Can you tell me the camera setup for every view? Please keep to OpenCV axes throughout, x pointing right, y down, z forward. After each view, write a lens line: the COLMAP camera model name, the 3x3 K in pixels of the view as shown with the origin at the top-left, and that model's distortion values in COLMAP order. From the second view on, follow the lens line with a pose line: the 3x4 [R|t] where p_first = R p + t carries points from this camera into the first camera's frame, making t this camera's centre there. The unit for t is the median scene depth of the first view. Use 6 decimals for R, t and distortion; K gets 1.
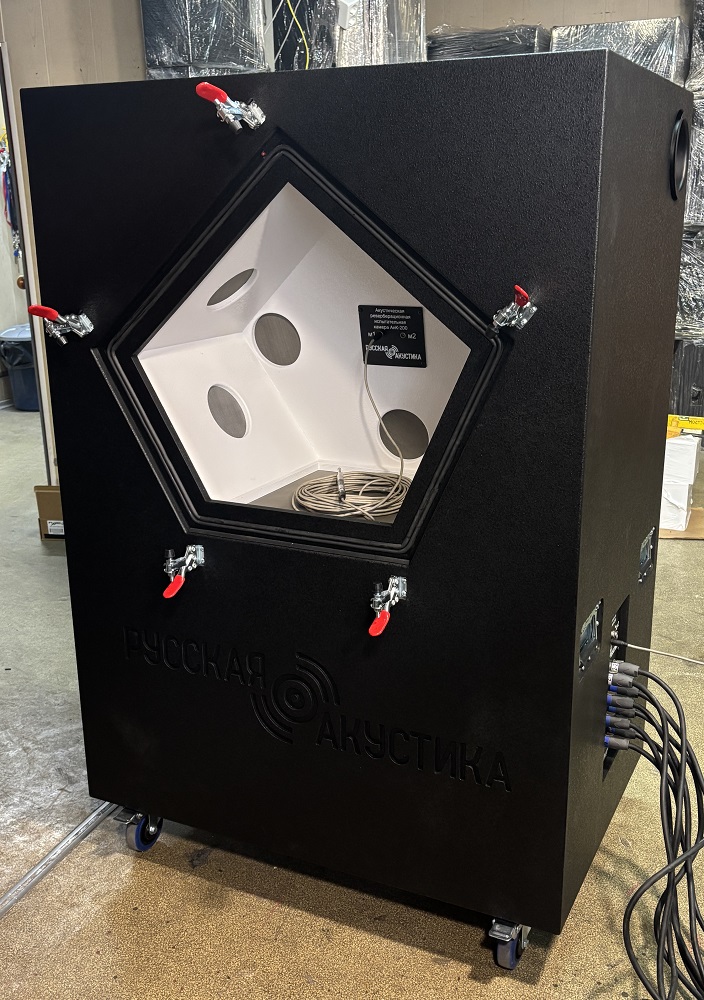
lens RADIAL K [[953.4, 0, 352.0], [0, 953.4, 500.0], [0, 0, 1]] dist [0.023223, -0.007039]
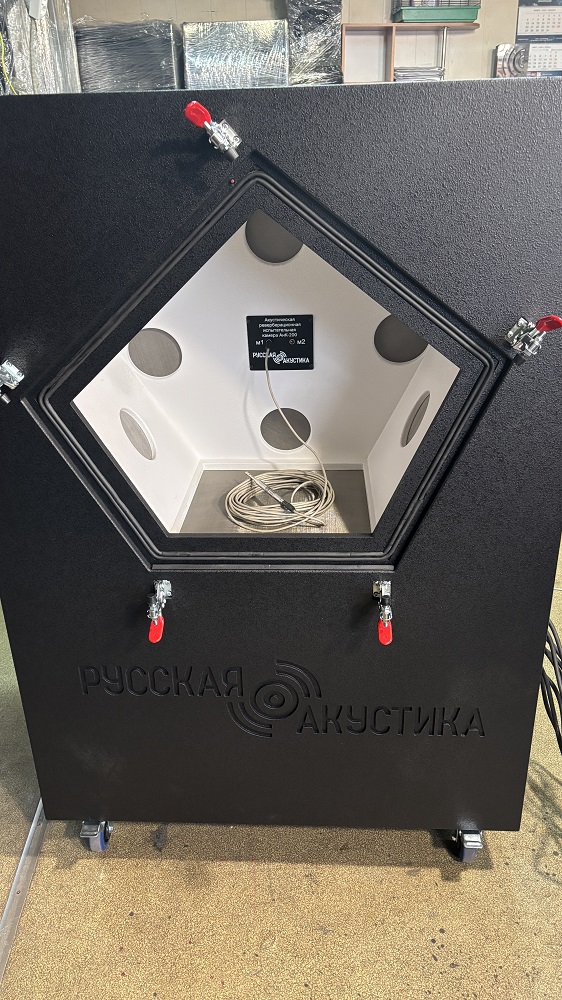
lens RADIAL K [[721.9, 0, 260.4], [0, 721.9, 496.8], [0, 0, 1]] dist [0.009805, 0.008232]
pose [[0.929339, -0.172354, 0.326533, -0.280629], [0.129973, 0.980469, 0.147609, -0.129394], [-0.345597, -0.094738, 0.933589, 0.245782]]
